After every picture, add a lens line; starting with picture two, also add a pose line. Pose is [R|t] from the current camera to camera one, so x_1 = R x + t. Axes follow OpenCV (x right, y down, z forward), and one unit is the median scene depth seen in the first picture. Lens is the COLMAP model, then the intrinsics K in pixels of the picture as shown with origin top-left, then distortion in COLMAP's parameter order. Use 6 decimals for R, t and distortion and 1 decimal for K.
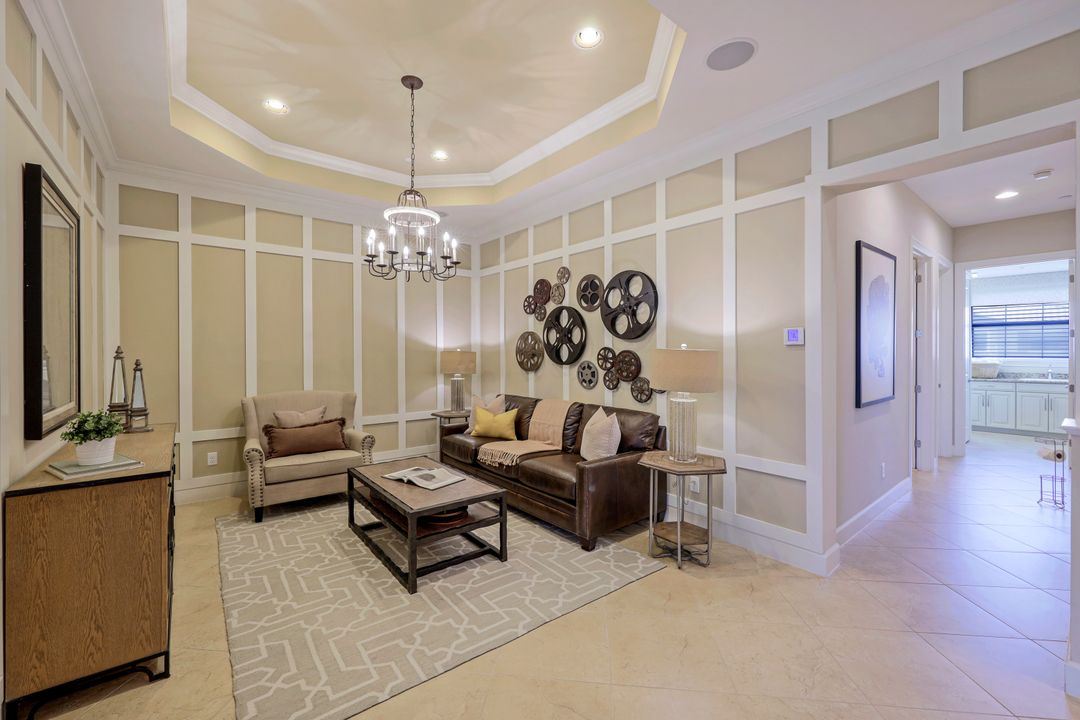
lens RADIAL K [[443.2, 0, 537.2], [0, 443.2, 353.7], [0, 0, 1]] dist [-0.000556, 0.000577]
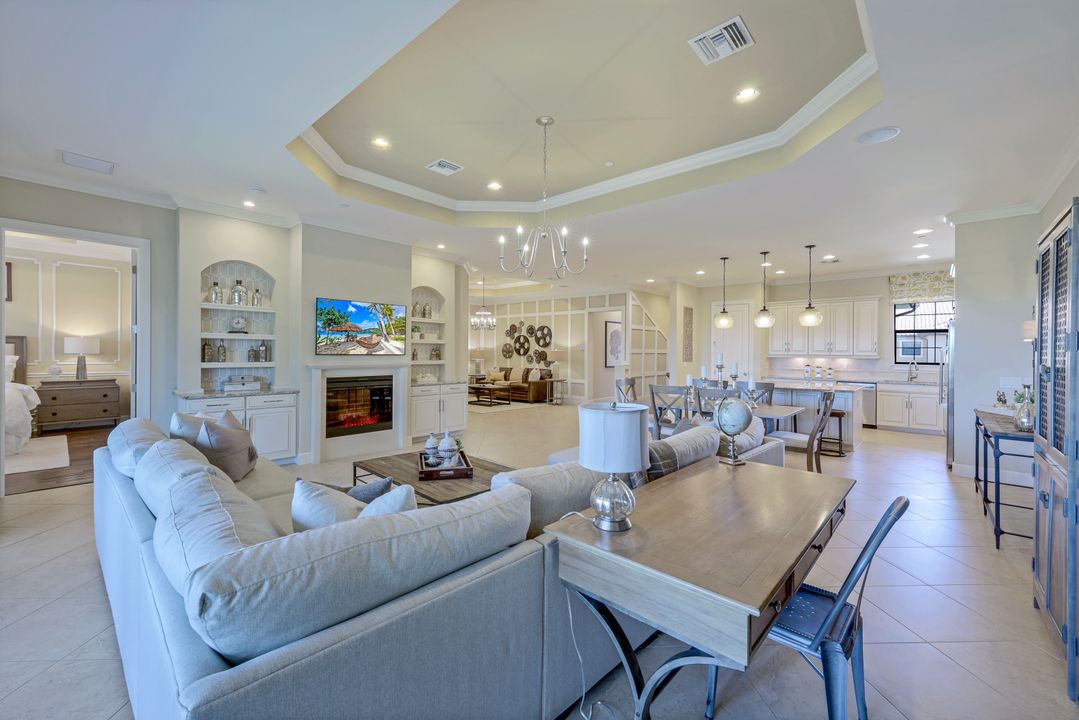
lens RADIAL K [[442.8, 0, 536.1], [0, 442.8, 352.8], [0, 0, 1]] dist [-0.000556, 0.000577]
pose [[0.987234, 0.009532, 0.158994, -0.322439], [-0.009115, 0.999953, -0.003350, 0.016863], [-0.159018, 0.001858, 0.987274, -1.965884]]
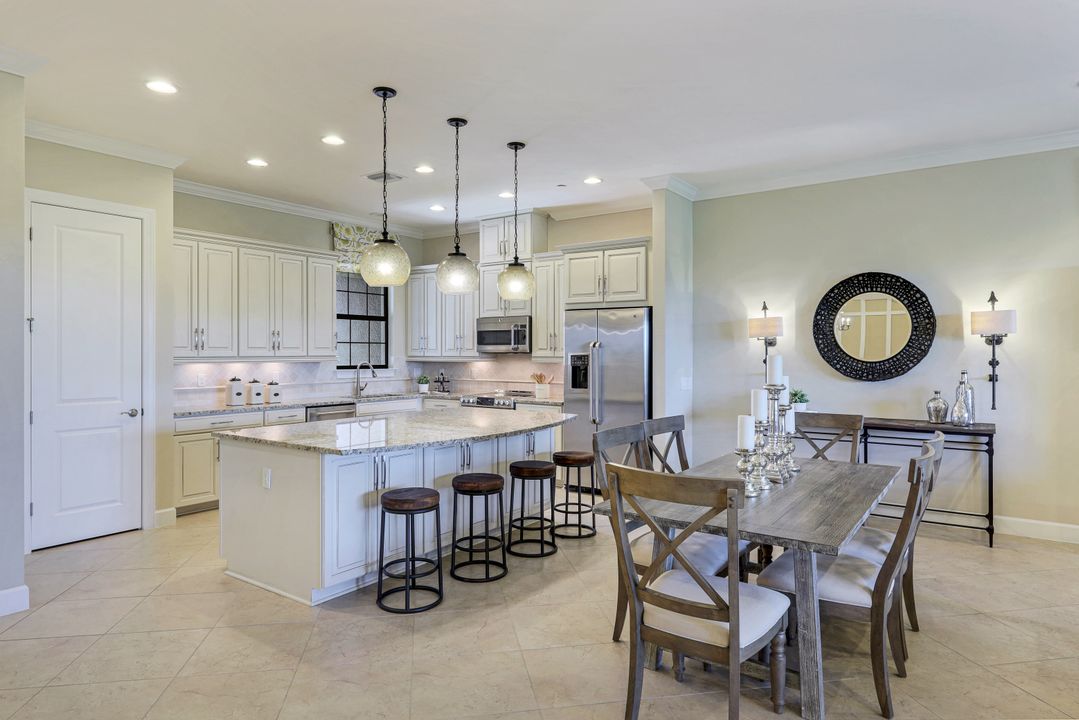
lens RADIAL K [[633.0, 0, 539.3], [0, 633.0, 356.4], [0, 0, 1]] dist [-0.000316, -0.000317]
pose [[-0.292034, -0.004867, 0.956395, -0.228200], [0.007021, 0.999949, 0.007233, 0.001805], [-0.956382, 0.008827, -0.291985, -0.269820]]
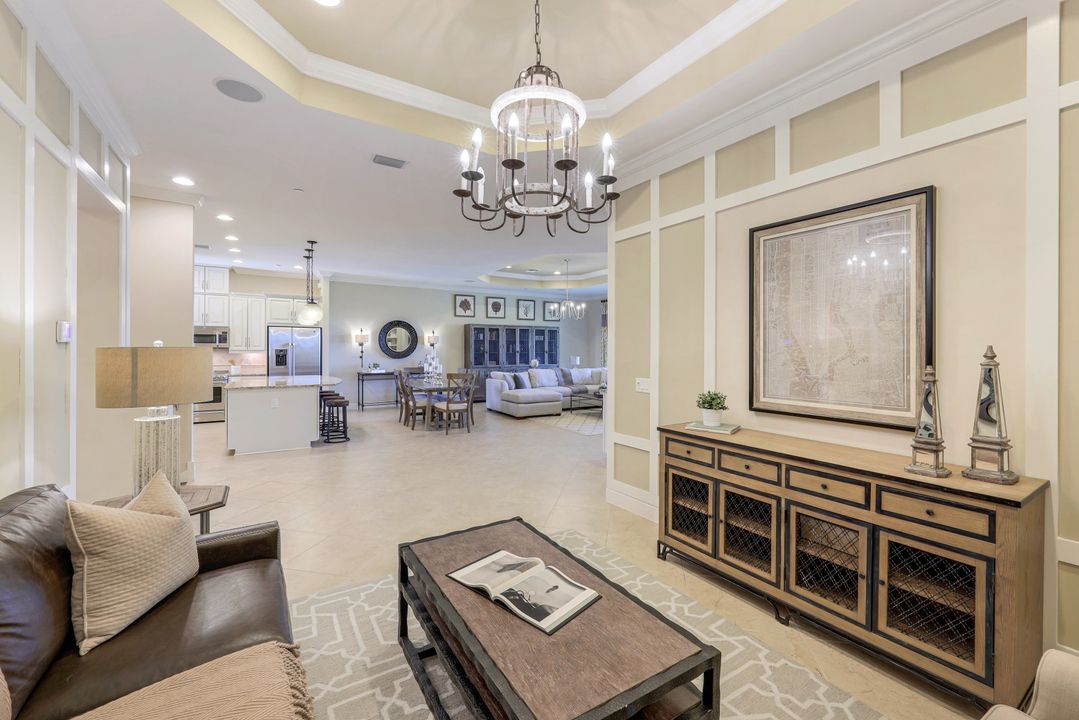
lens RADIAL K [[442.8, 0, 537.0], [0, 442.8, 351.1], [0, 0, 1]] dist [-0.000556, 0.000577]
pose [[-0.995024, -0.004236, 0.099543, -0.243665], [-0.003164, 0.999935, 0.010926, -0.007588], [-0.099583, 0.010557, -0.994973, 1.156011]]
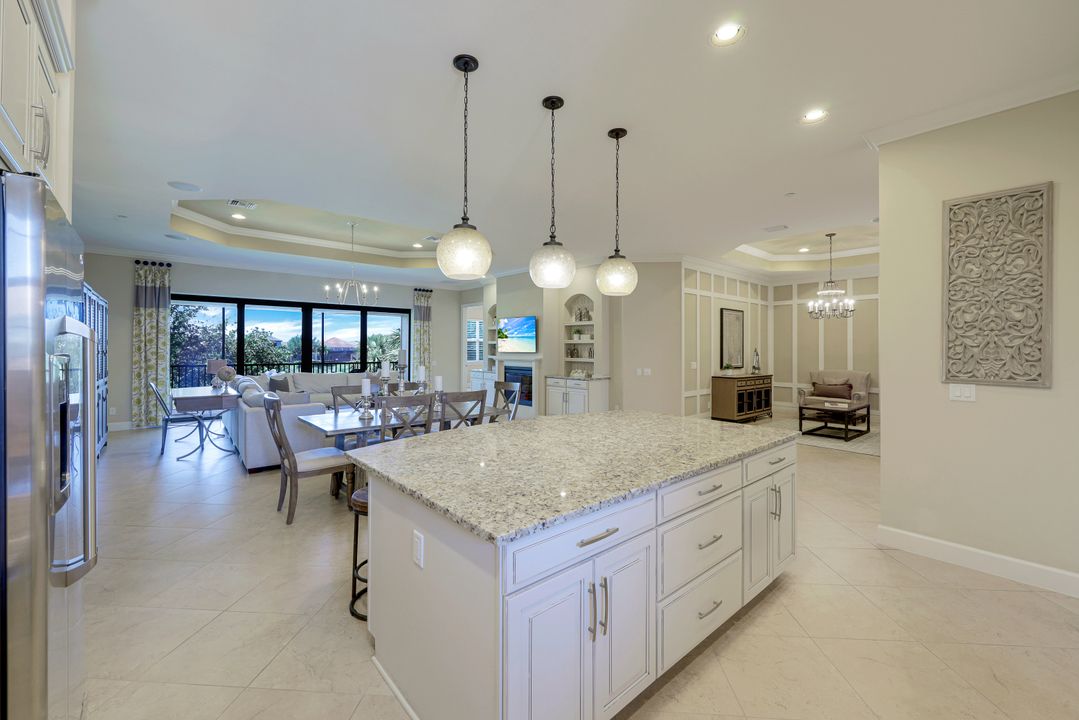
lens RADIAL K [[442.8, 0, 540.6], [0, 442.8, 345.9], [0, 0, 1]] dist [-0.000556, 0.000577]
pose [[0.059687, -0.002751, -0.998213, 1.467760], [-0.009820, 0.999946, -0.003343, -0.001732], [0.998169, 0.010002, 0.059657, -0.498421]]
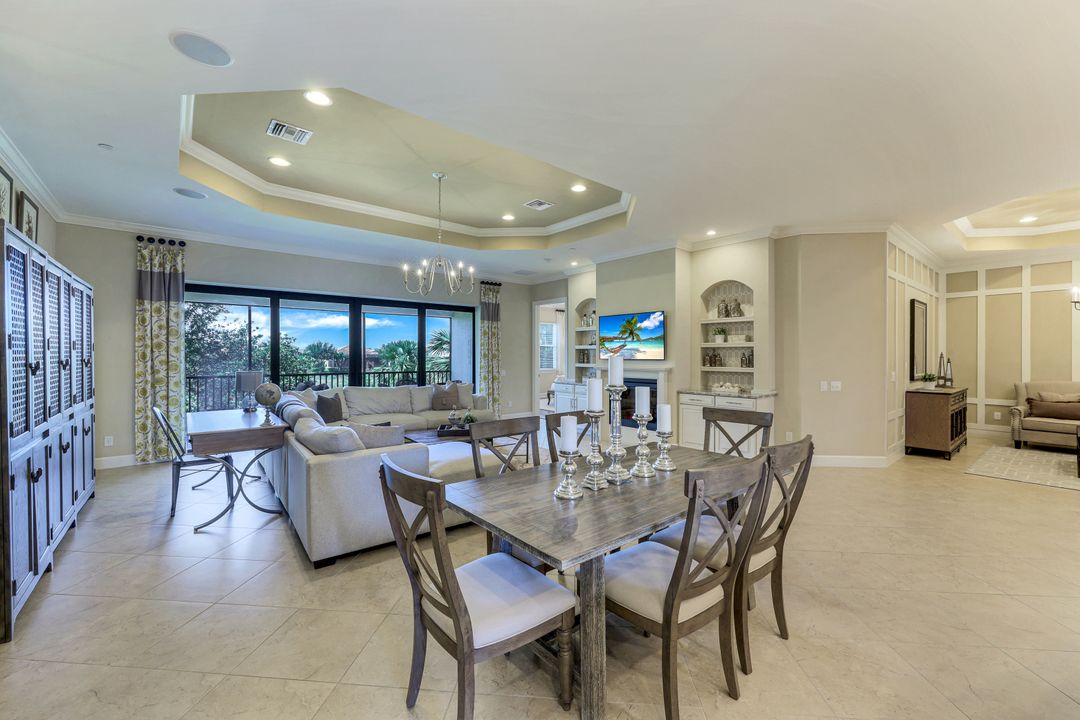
lens RADIAL K [[443.2, 0, 542.3], [0, 443.2, 356.4], [0, 0, 1]] dist [-0.000556, 0.000577]
pose [[0.035562, 0.005254, -0.999354, 0.954744], [-0.006522, 0.999966, 0.005025, 0.005338], [0.999346, 0.006339, 0.035595, -0.864580]]
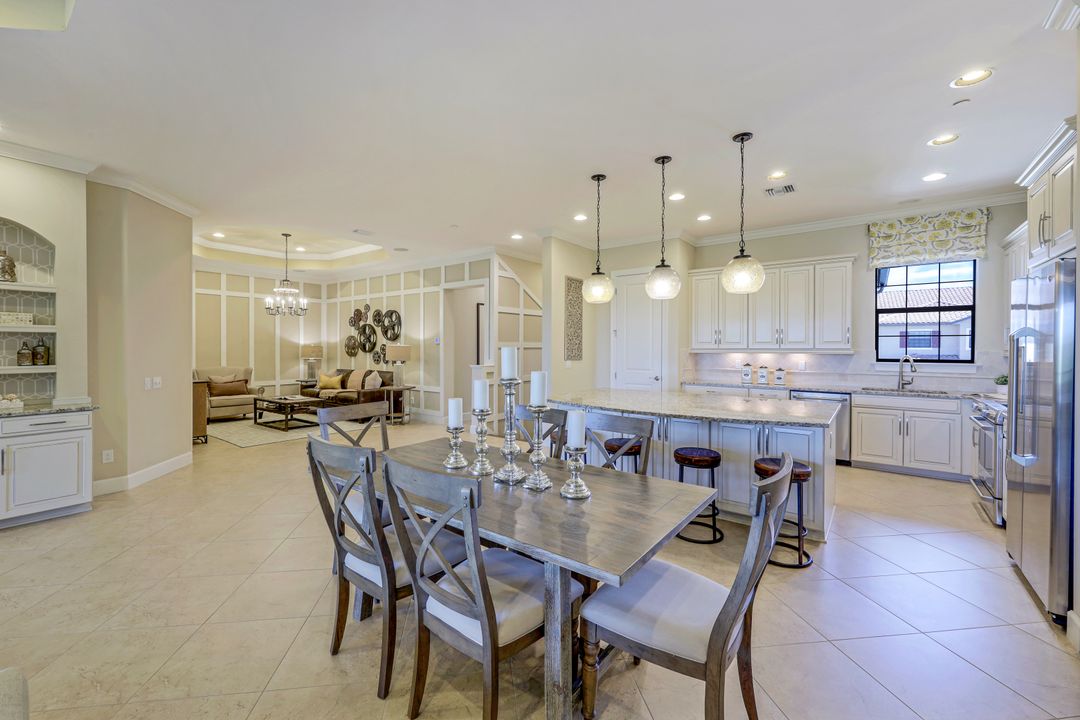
lens RADIAL K [[443.2, 0, 528.2], [0, 443.2, 349.5], [0, 0, 1]] dist [-0.000556, 0.000577]
pose [[0.971096, 0.000376, 0.238690, 0.317815], [-0.000518, 1.000000, 0.000532, 0.010337], [-0.238690, -0.000641, 0.971096, -1.246447]]
